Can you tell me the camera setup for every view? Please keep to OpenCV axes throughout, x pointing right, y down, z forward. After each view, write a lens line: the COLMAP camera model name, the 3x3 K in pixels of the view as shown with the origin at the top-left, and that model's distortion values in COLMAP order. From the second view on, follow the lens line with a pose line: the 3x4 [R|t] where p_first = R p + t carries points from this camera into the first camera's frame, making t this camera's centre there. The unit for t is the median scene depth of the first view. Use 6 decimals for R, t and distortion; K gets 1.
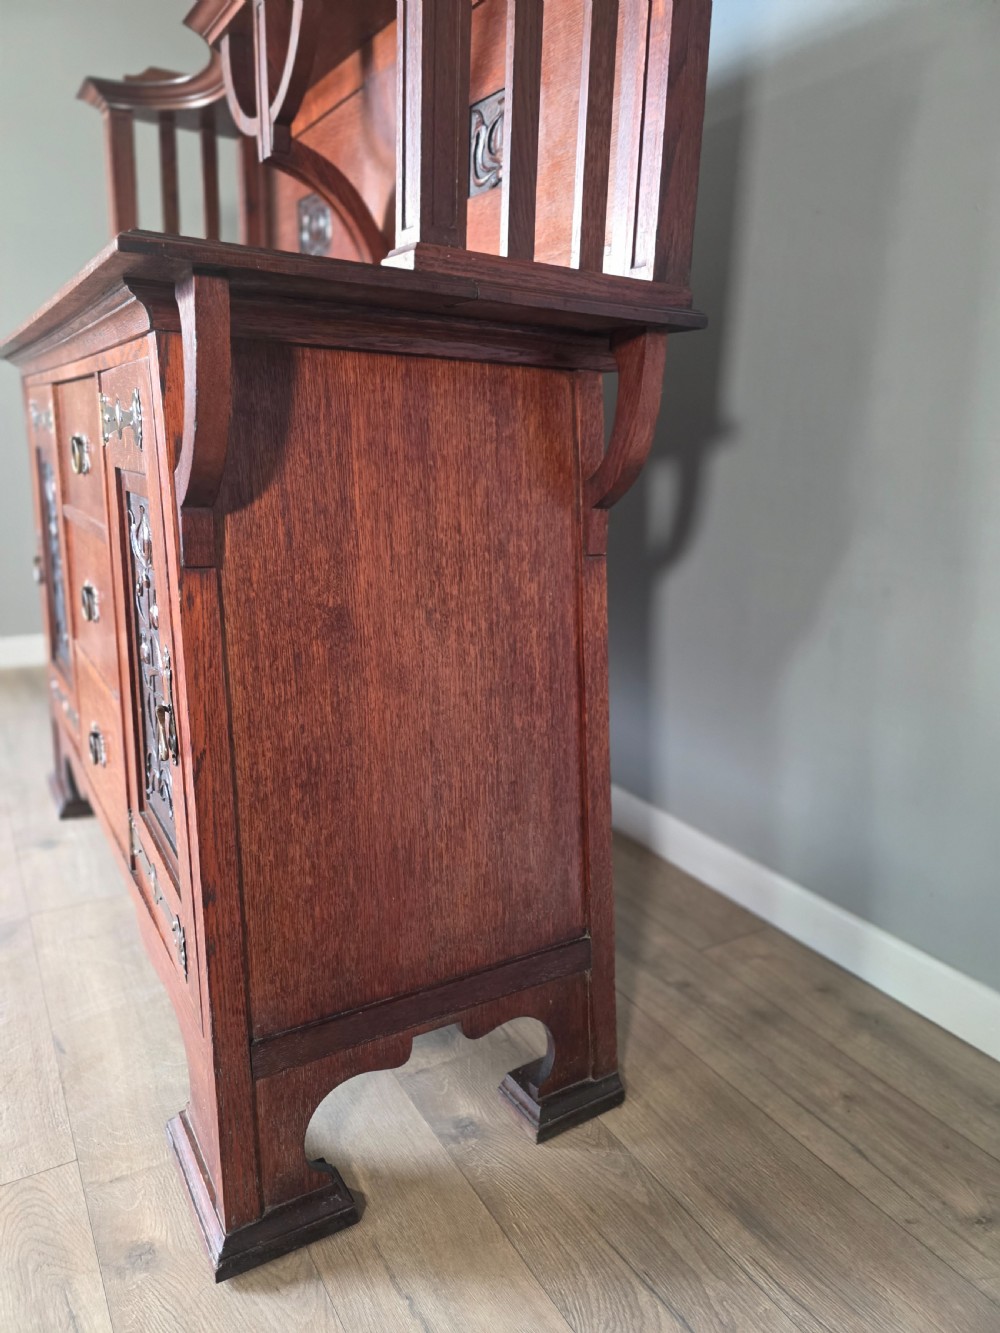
lens RADIAL K [[898.1, 0, 496.4], [0, 898.1, 676.2], [0, 0, 1]] dist [0.067085, -0.073011]
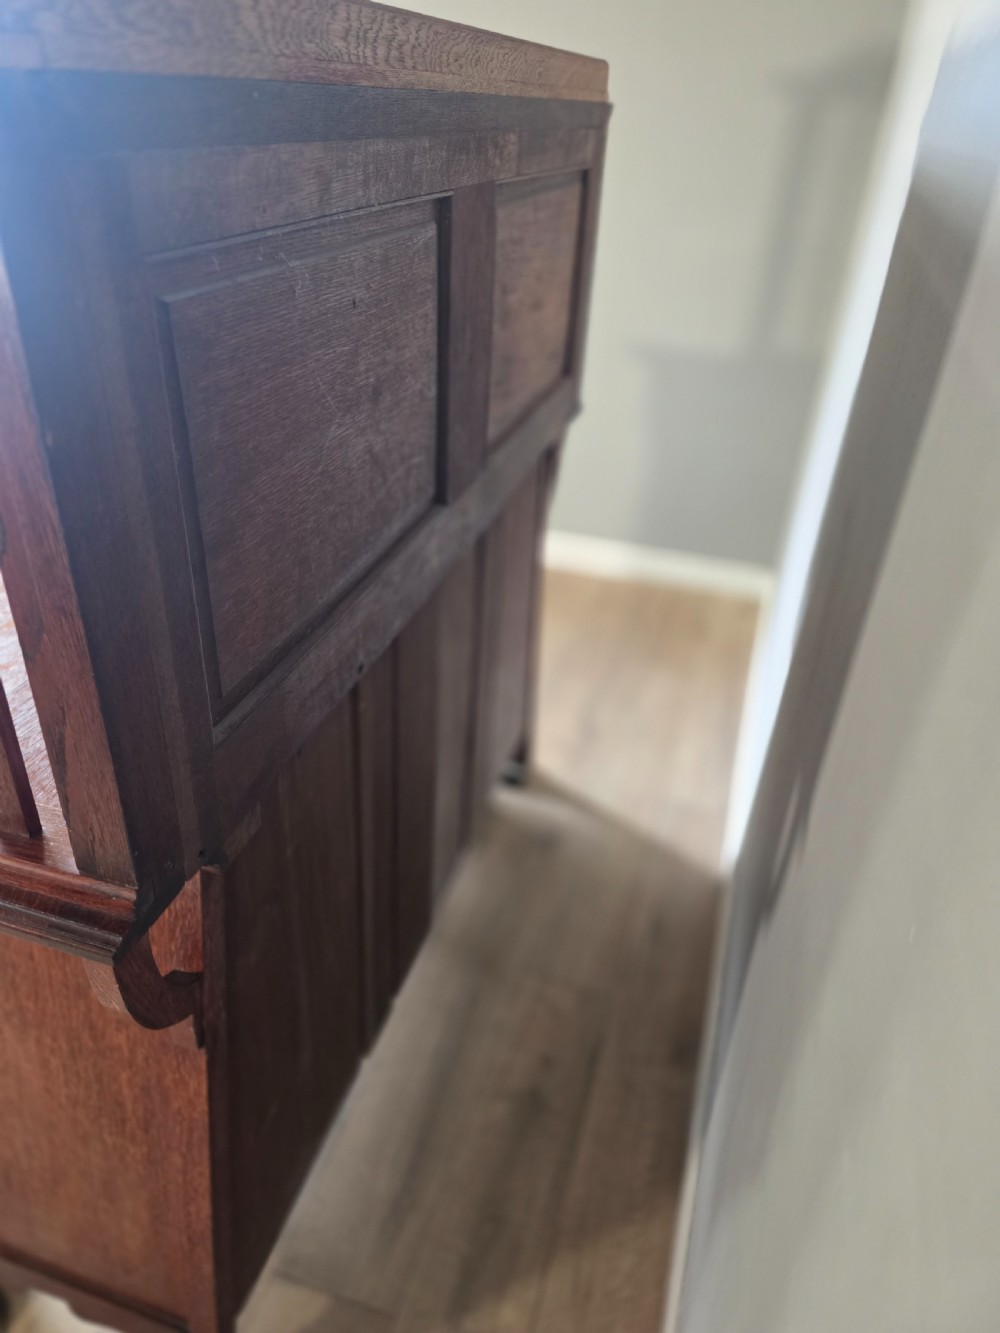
lens RADIAL K [[898.1, 0, 500.9], [0, 898.1, 668.2], [0, 0, 1]] dist [0.067085, -0.073011]
pose [[0.667320, 0.404547, -0.625320, 0.693418], [-0.219938, 0.909212, 0.353499, -0.818296], [0.711555, -0.098365, 0.695711, 0.712683]]
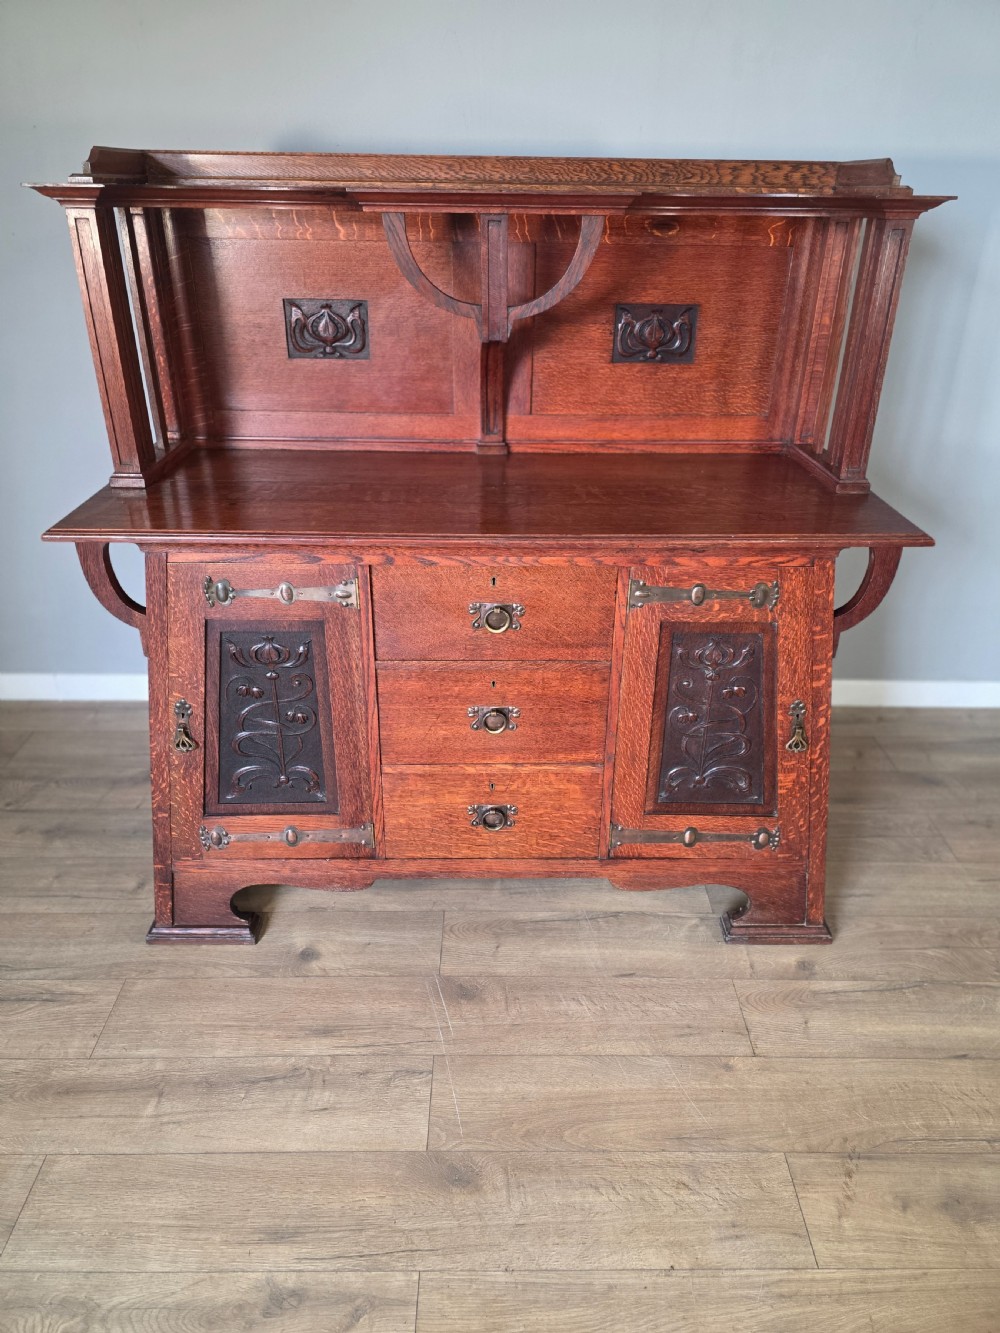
lens RADIAL K [[898.1, 0, 510.3], [0, 898.1, 655.1], [0, 0, 1]] dist [0.067085, -0.073011]
pose [[0.504616, -0.419866, 0.754371, -1.845688], [0.220158, 0.907471, 0.357809, -0.835784], [-0.834801, -0.014476, 0.550361, 0.392019]]
